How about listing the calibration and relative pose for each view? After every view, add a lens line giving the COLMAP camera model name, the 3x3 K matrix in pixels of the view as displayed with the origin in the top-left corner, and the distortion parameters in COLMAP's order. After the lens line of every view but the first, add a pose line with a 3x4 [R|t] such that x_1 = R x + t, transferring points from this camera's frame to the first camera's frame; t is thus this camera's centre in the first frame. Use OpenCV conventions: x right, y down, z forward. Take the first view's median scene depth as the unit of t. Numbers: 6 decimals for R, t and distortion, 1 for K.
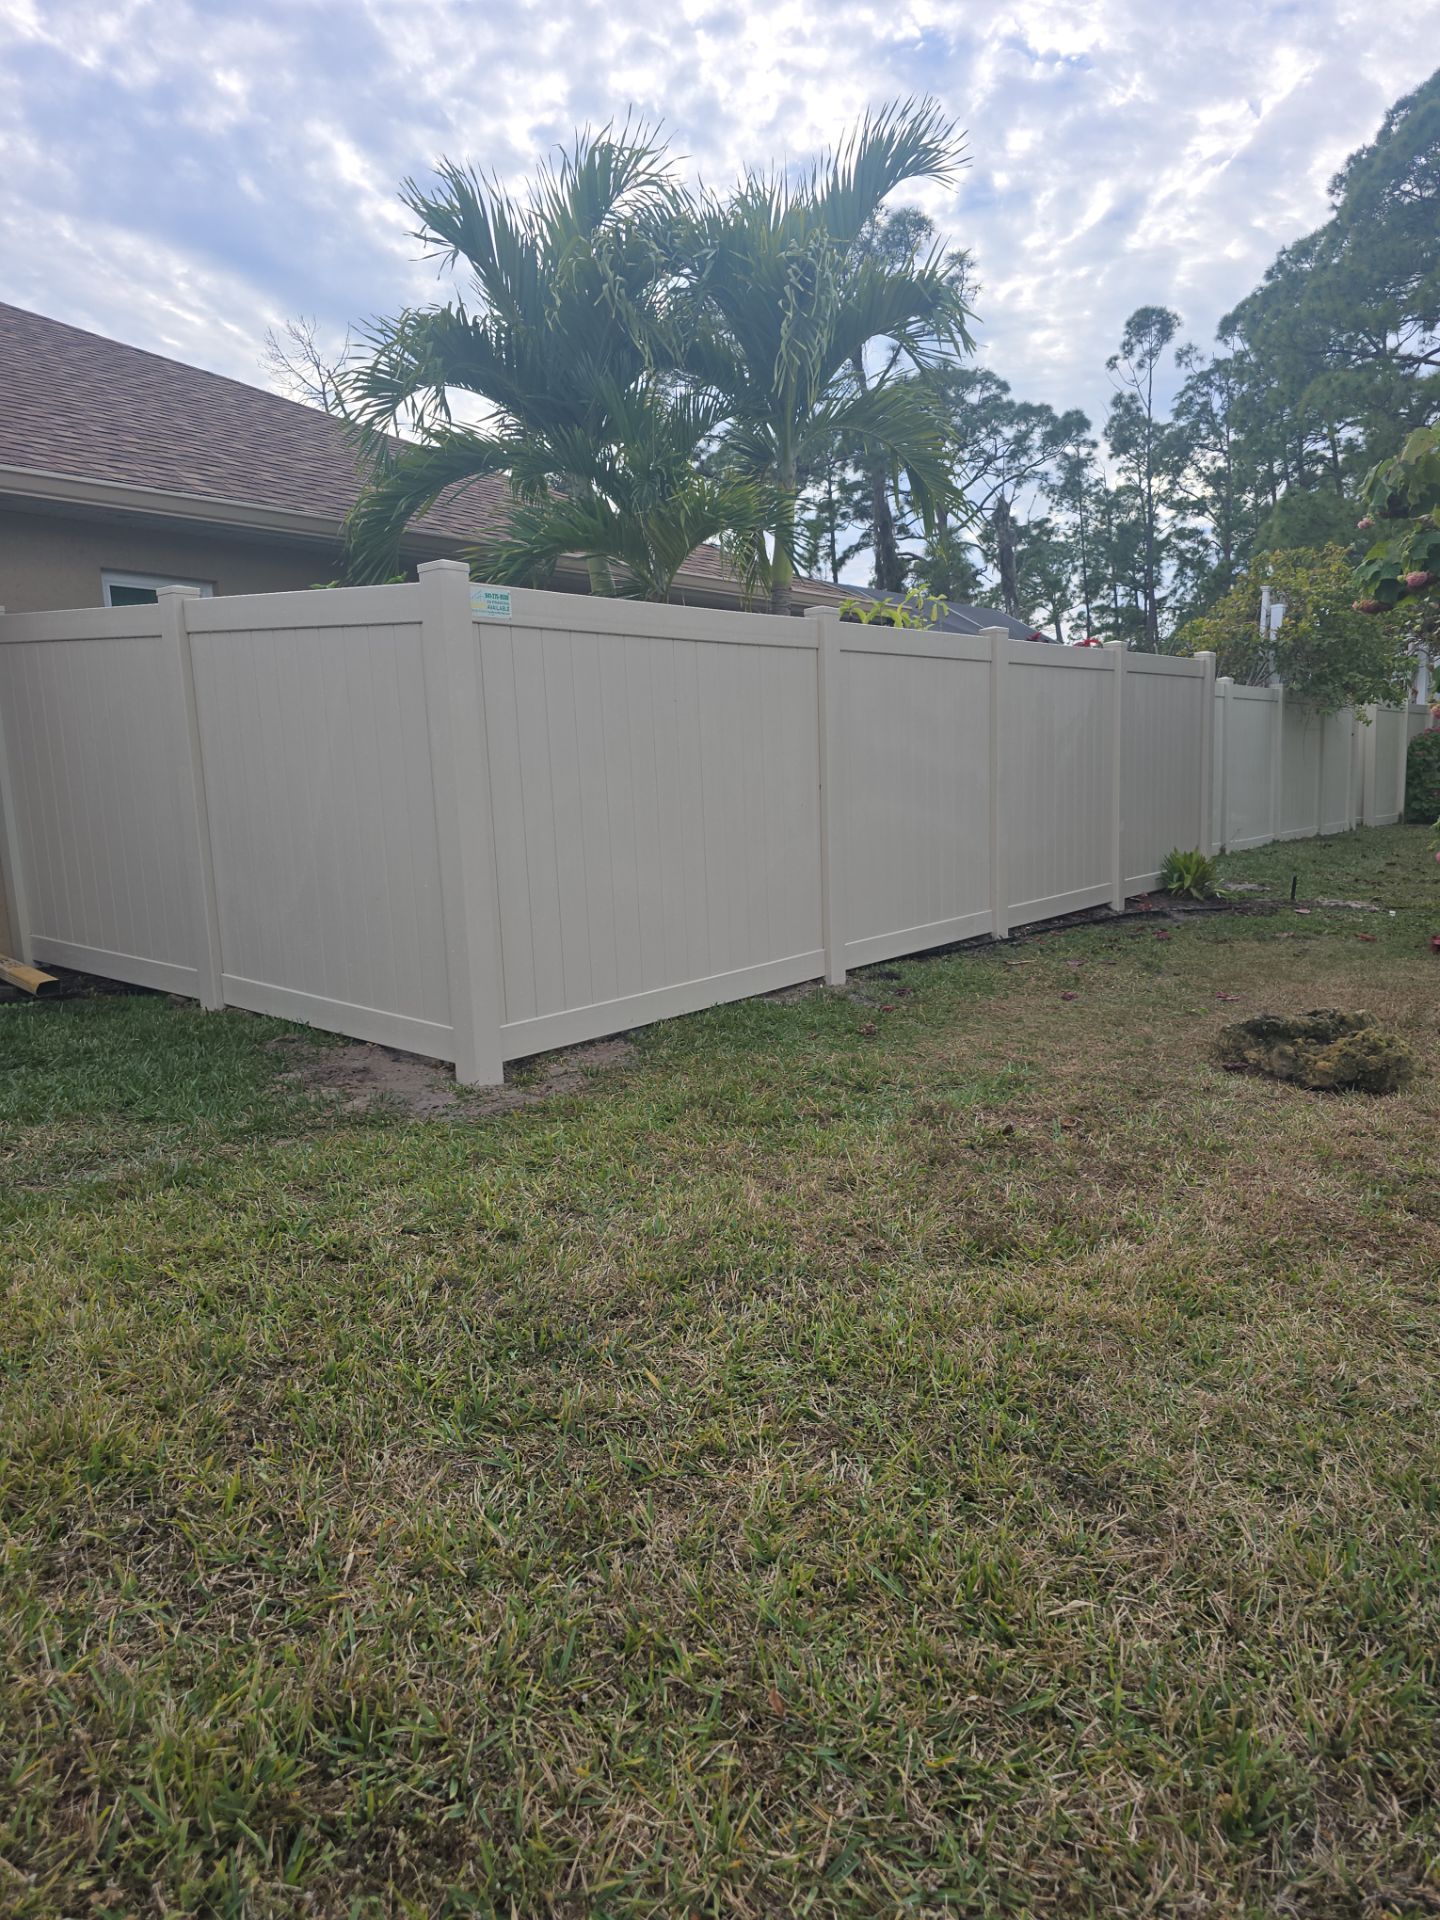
lens RADIAL K [[1294.2, 0, 727.8], [0, 1294.2, 967.2], [0, 0, 1]] dist [0.055684, -0.047834]
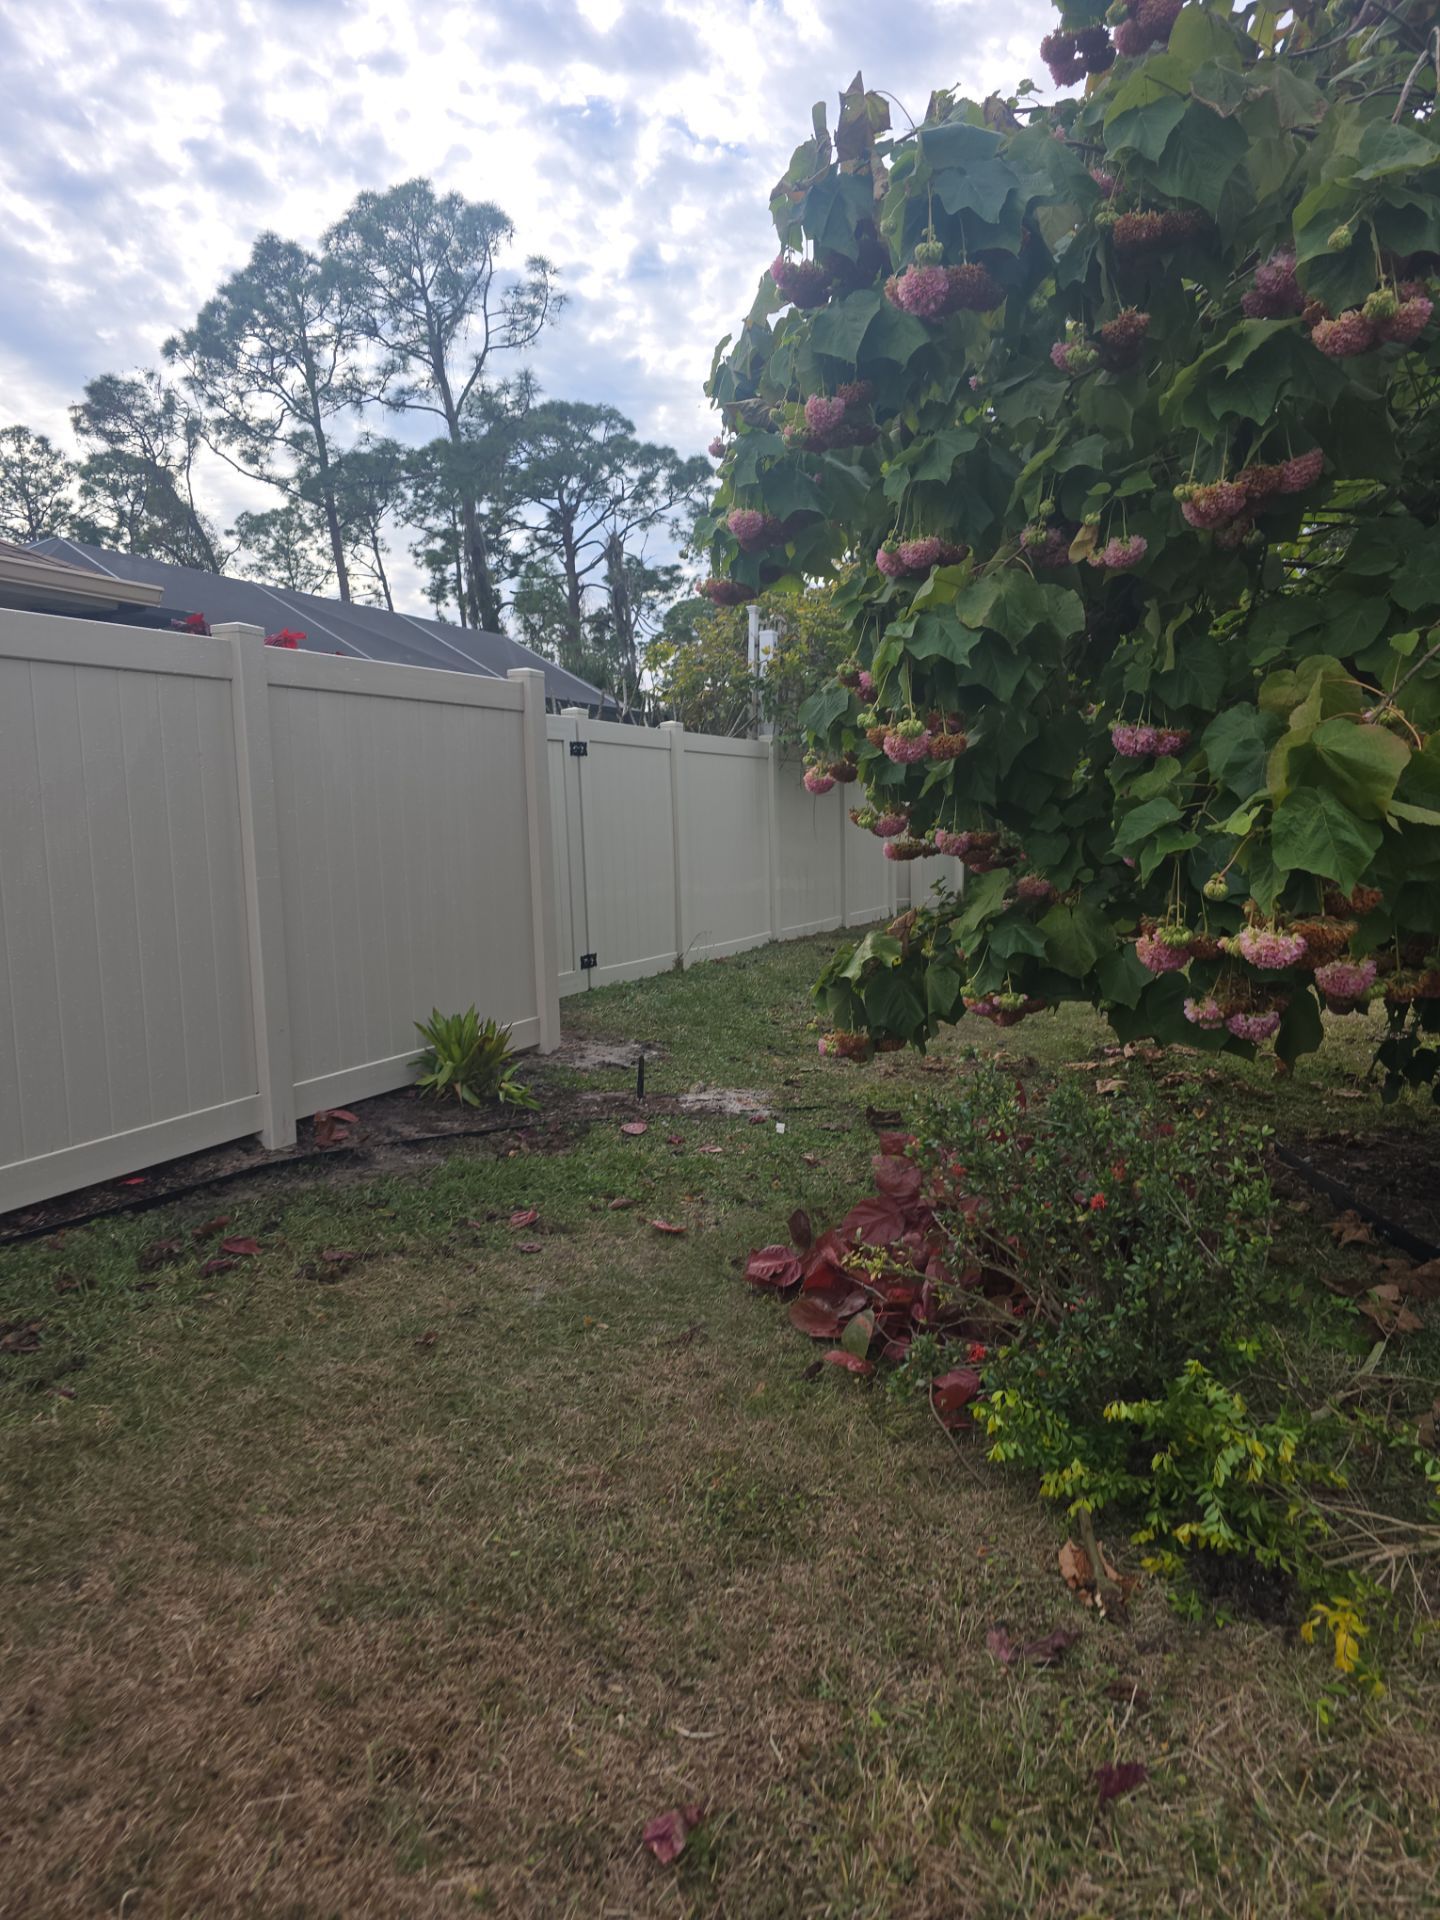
lens RADIAL K [[1294.2, 0, 710.0], [0, 1294.2, 971.2], [0, 0, 1]] dist [0.055684, -0.047834]
pose [[0.974638, -0.011826, 0.223475, 0.454041], [0.019011, 0.999368, -0.030026, -0.120605], [-0.222979, 0.033513, 0.974247, 0.587012]]
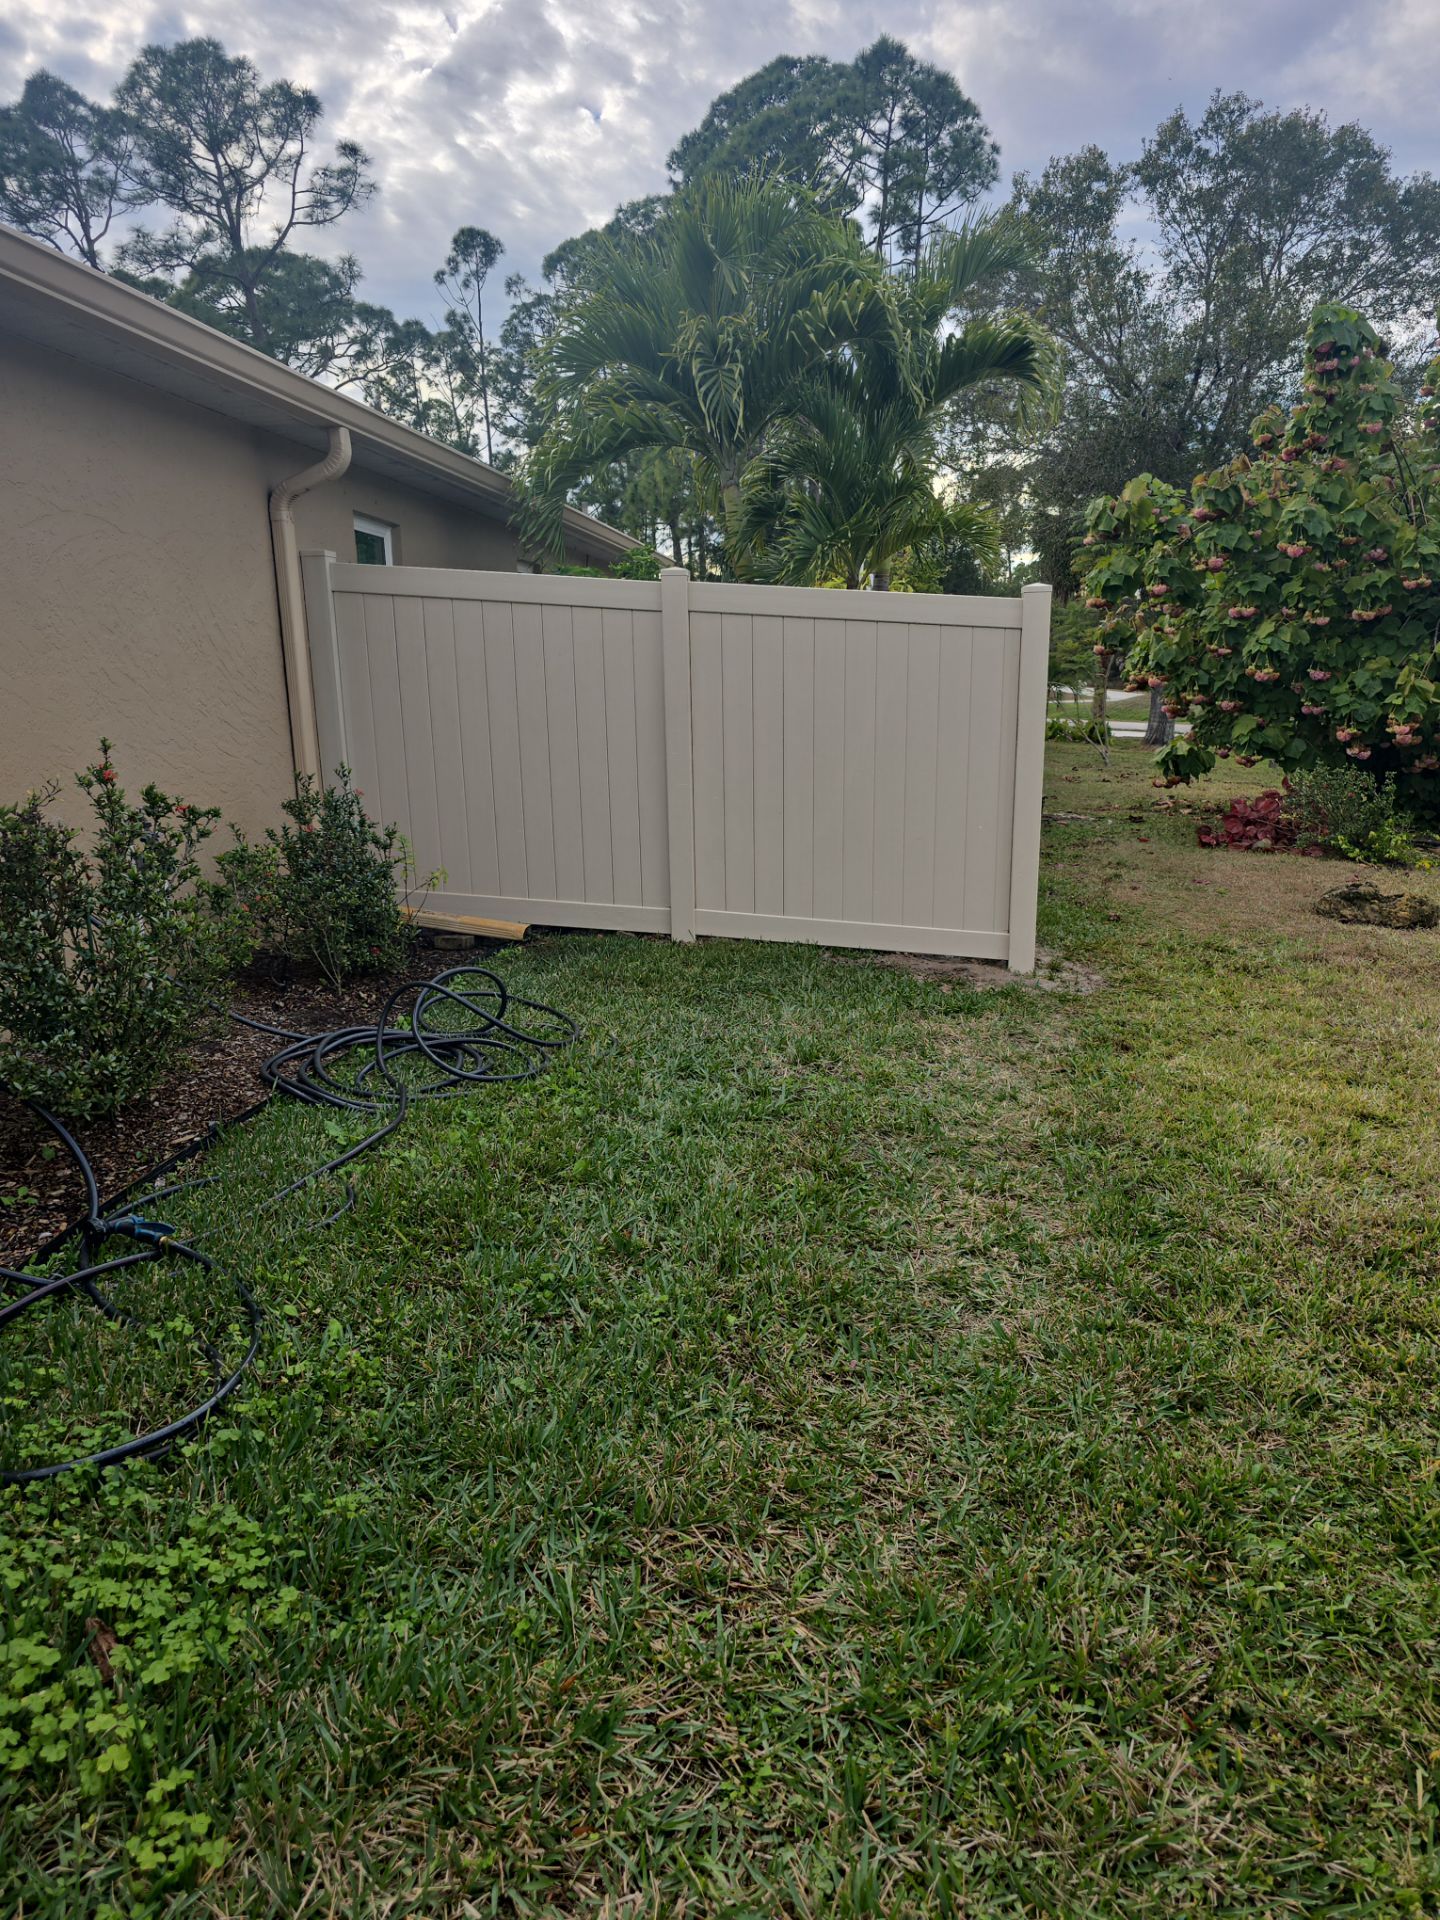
lens RADIAL K [[1294.2, 0, 736.0], [0, 1294.2, 961.2], [0, 0, 1]] dist [0.055684, -0.047834]
pose [[0.848055, -0.086553, 0.522791, -0.772757], [0.052938, 0.995473, 0.078936, -0.029633], [-0.527257, -0.039266, 0.848798, 0.004362]]
